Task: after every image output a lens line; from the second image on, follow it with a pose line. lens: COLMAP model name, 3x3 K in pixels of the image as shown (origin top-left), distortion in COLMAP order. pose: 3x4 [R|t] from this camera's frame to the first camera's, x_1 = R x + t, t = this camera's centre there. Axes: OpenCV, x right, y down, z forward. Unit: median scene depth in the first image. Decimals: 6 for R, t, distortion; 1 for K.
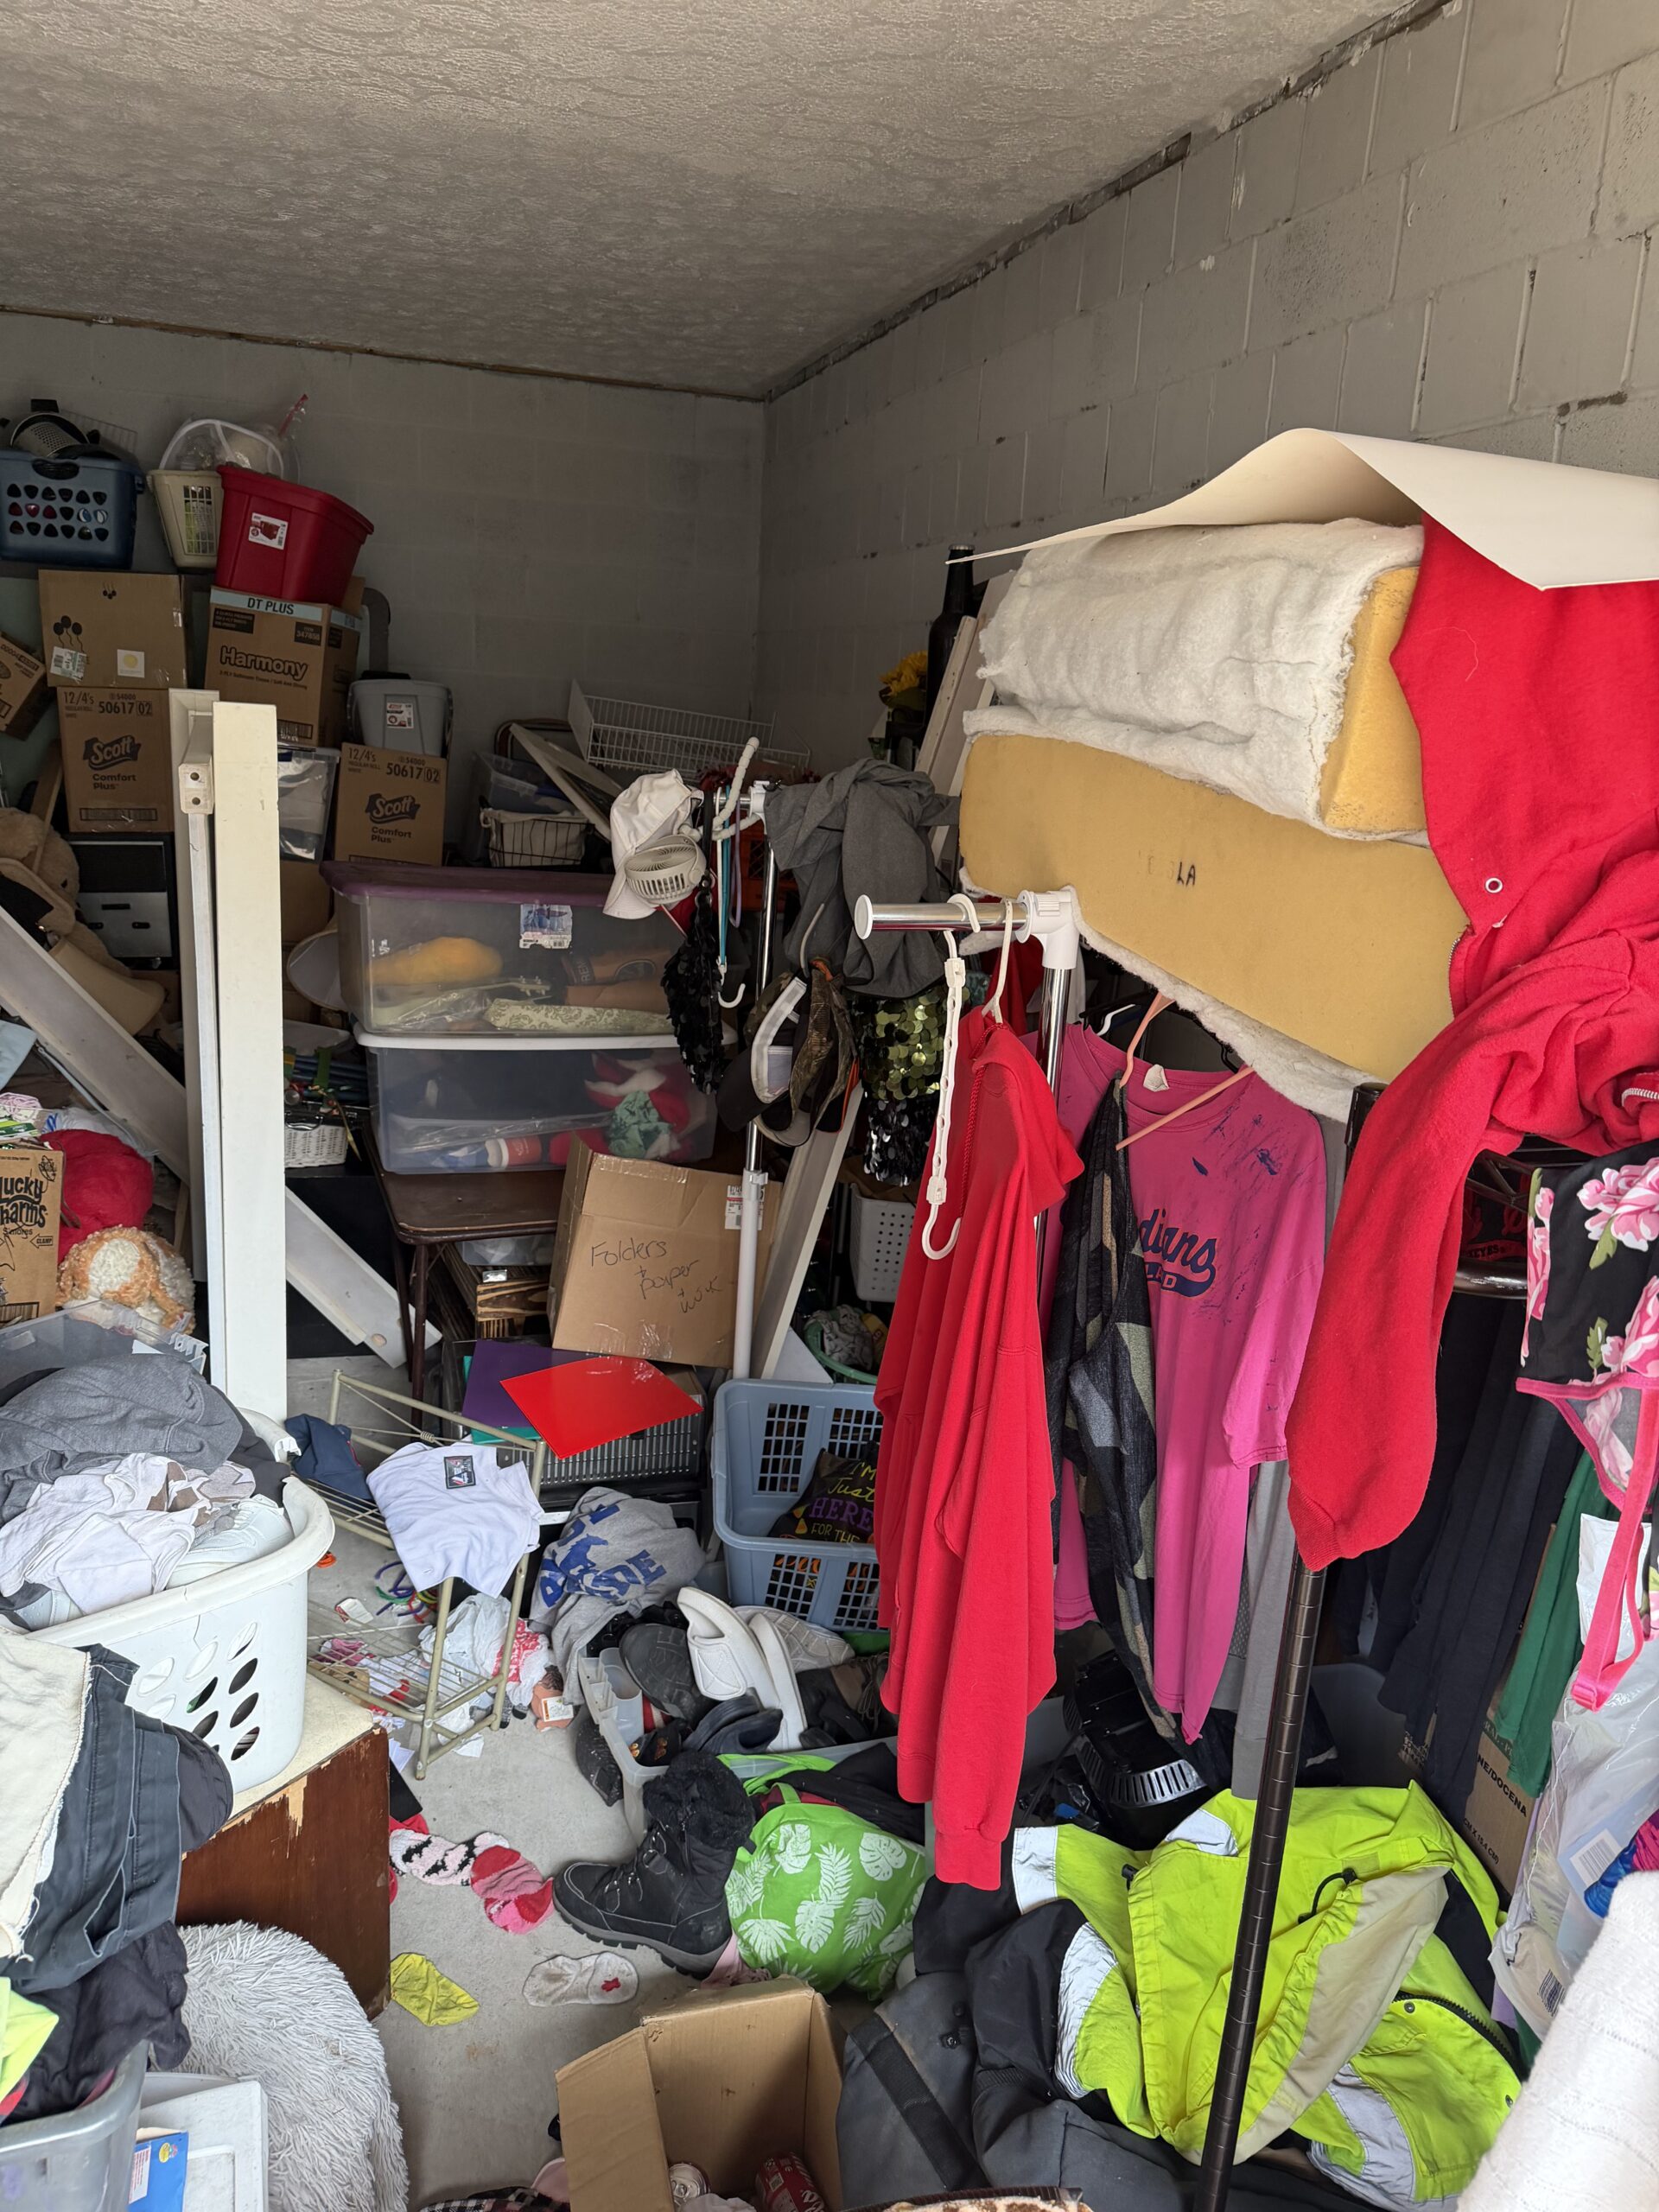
lens RADIAL K [[1524.0, 0, 806.4], [0, 1524.0, 1086.1], [0, 0, 1]] dist [0.028966, -0.043647]
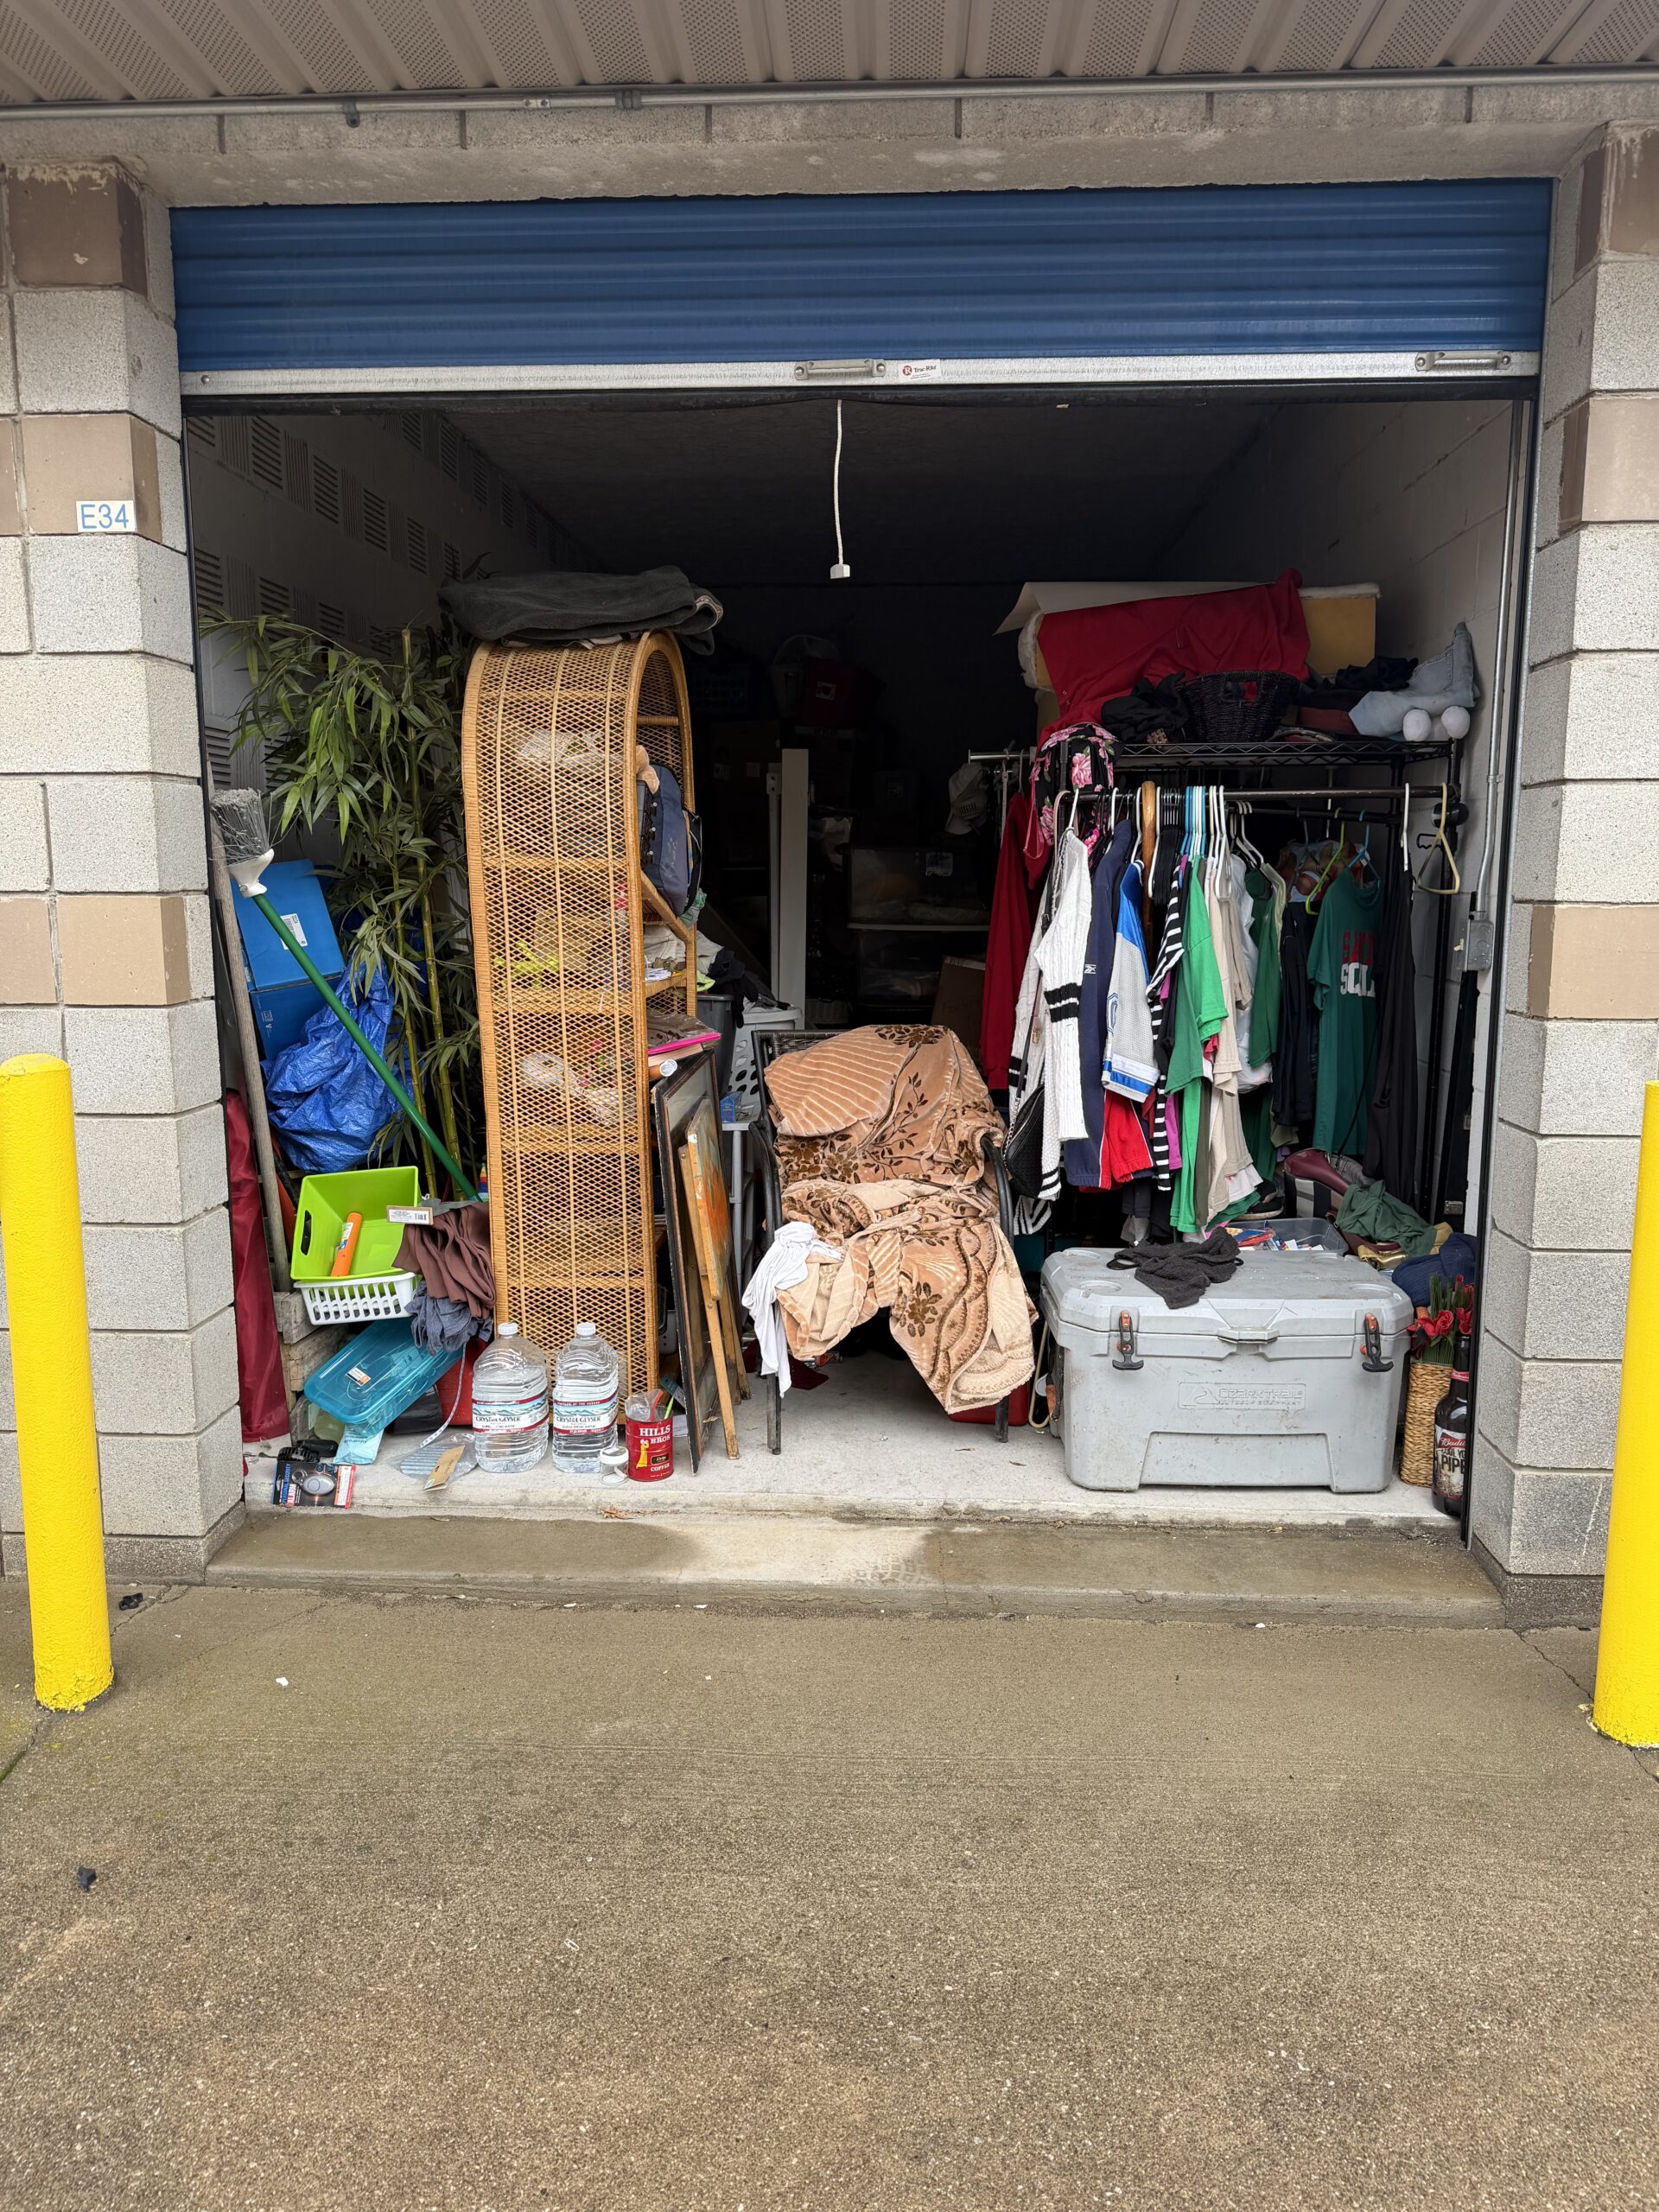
lens RADIAL K [[1559.4, 0, 832.5], [0, 1559.4, 1127.5], [0, 0, 1]] dist [-0.024608, 0.006523]
pose [[0.931465, 0.002657, -0.363821, 0.414643], [-0.040571, 0.994495, -0.096607, 0.417310], [0.361561, 0.104746, 0.926446, -0.810933]]
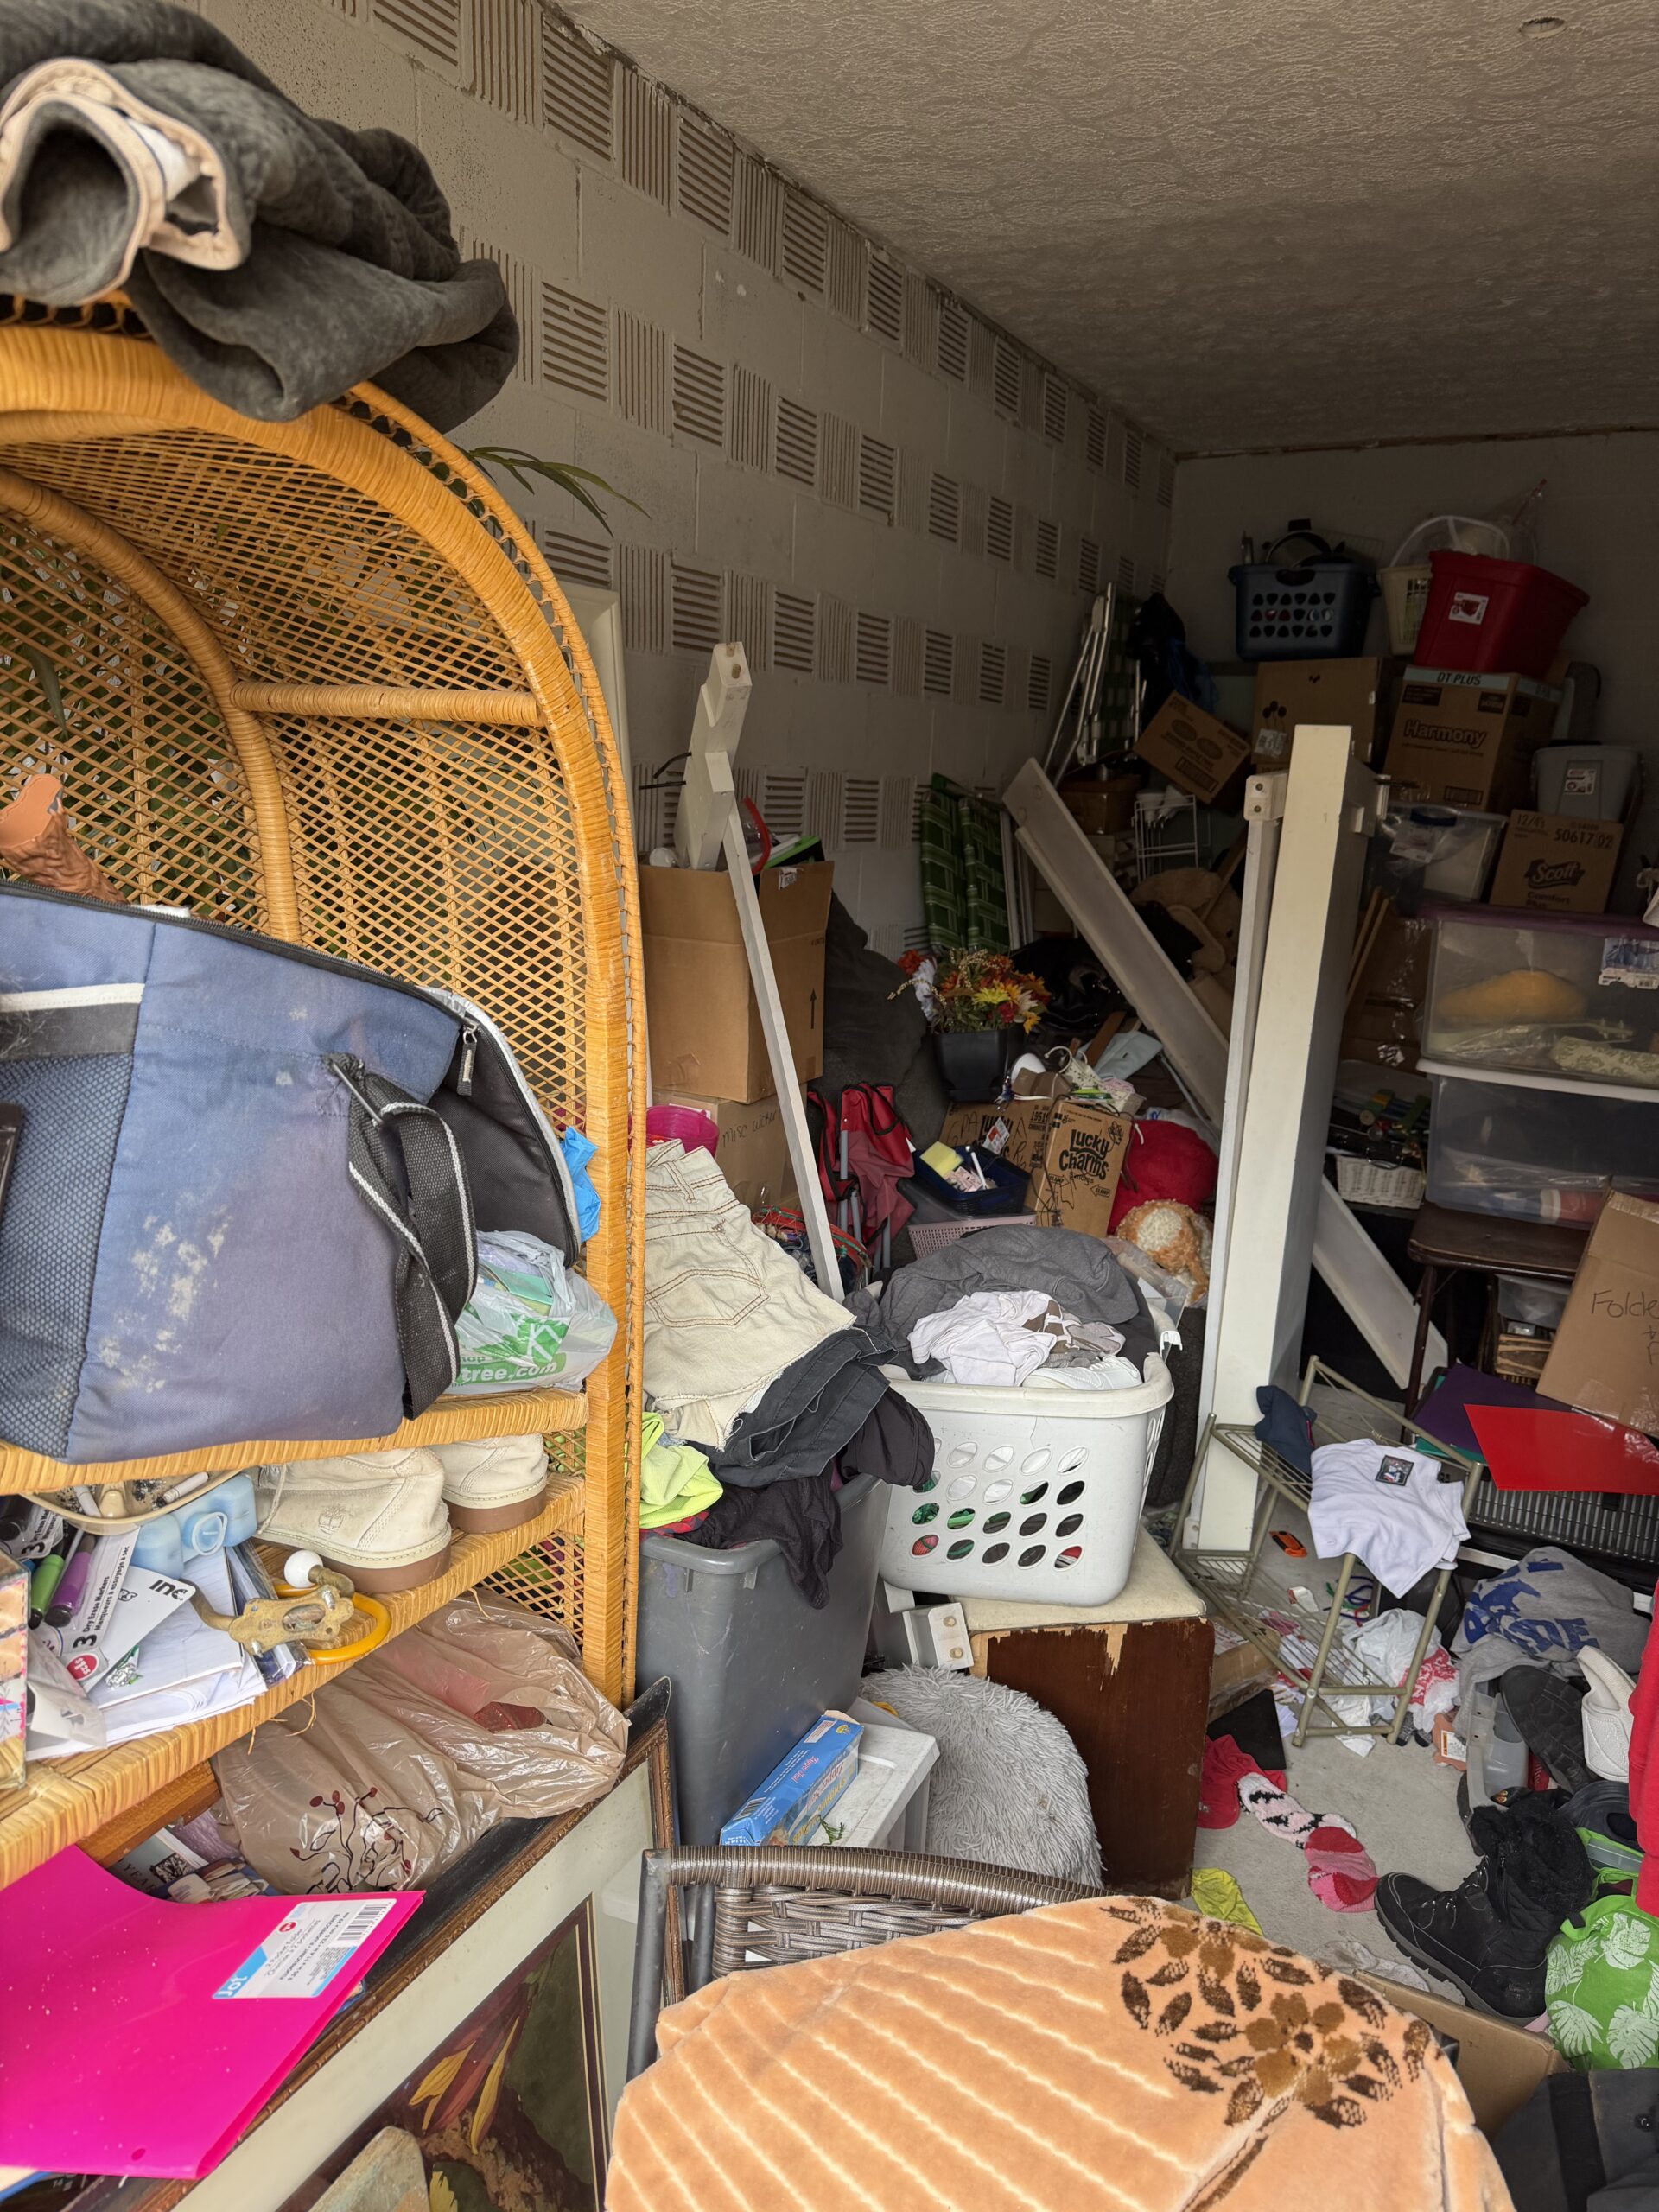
lens RADIAL K [[1559.4, 0, 832.5], [0, 1559.4, 1127.5], [0, 0, 1]] dist [-0.024608, 0.006523]
pose [[0.702335, 0.115376, -0.702434, 0.164968], [-0.166616, 0.986011, -0.004638, 0.080729], [0.692072, 0.120294, 0.711734, 0.001418]]
